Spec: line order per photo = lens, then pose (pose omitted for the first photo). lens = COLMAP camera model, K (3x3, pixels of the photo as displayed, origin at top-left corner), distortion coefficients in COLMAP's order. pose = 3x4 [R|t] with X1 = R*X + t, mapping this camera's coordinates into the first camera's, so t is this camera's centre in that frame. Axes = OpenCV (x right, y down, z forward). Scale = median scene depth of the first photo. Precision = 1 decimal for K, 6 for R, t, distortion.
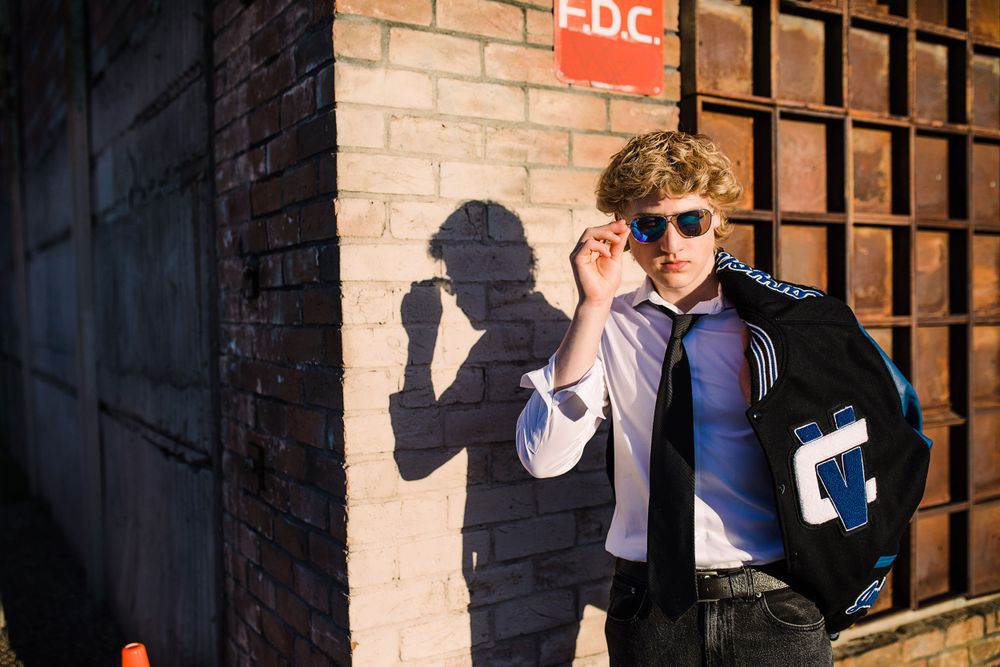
lens RADIAL K [[956.1, 0, 500.0], [0, 956.1, 333.5], [0, 0, 1]] dist [-0.072188, 0.122844]
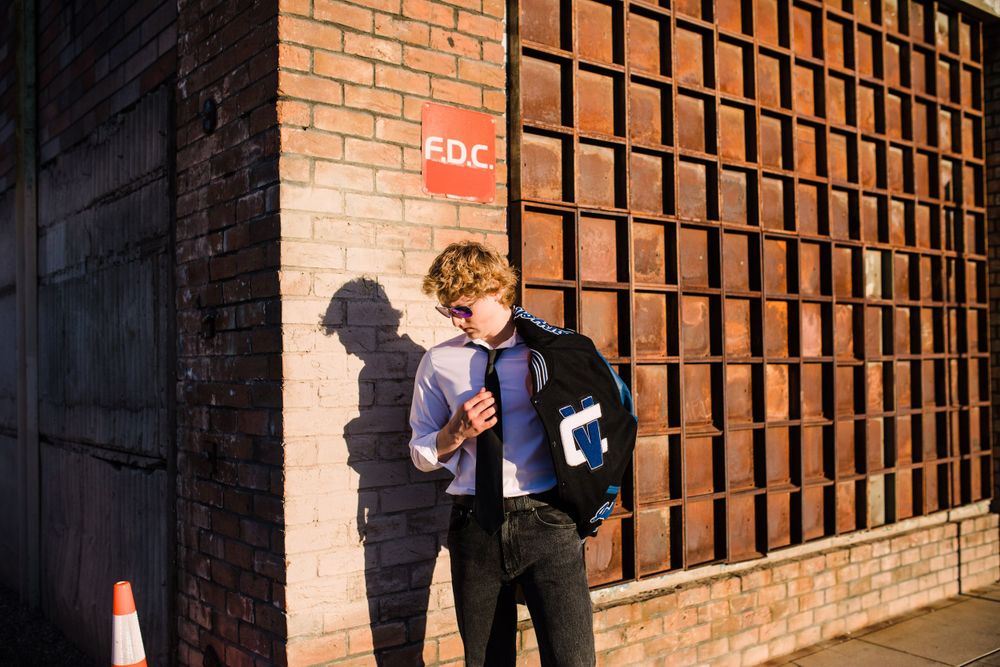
lens RADIAL K [[956.1, 0, 500.0], [0, 956.1, 333.5], [0, 0, 1]] dist [-0.072188, 0.122844]
pose [[0.991878, 0.005292, 0.127083, -0.010258], [0.003212, 0.997773, -0.066623, 0.052138], [-0.127153, 0.066490, 0.989652, -0.458688]]
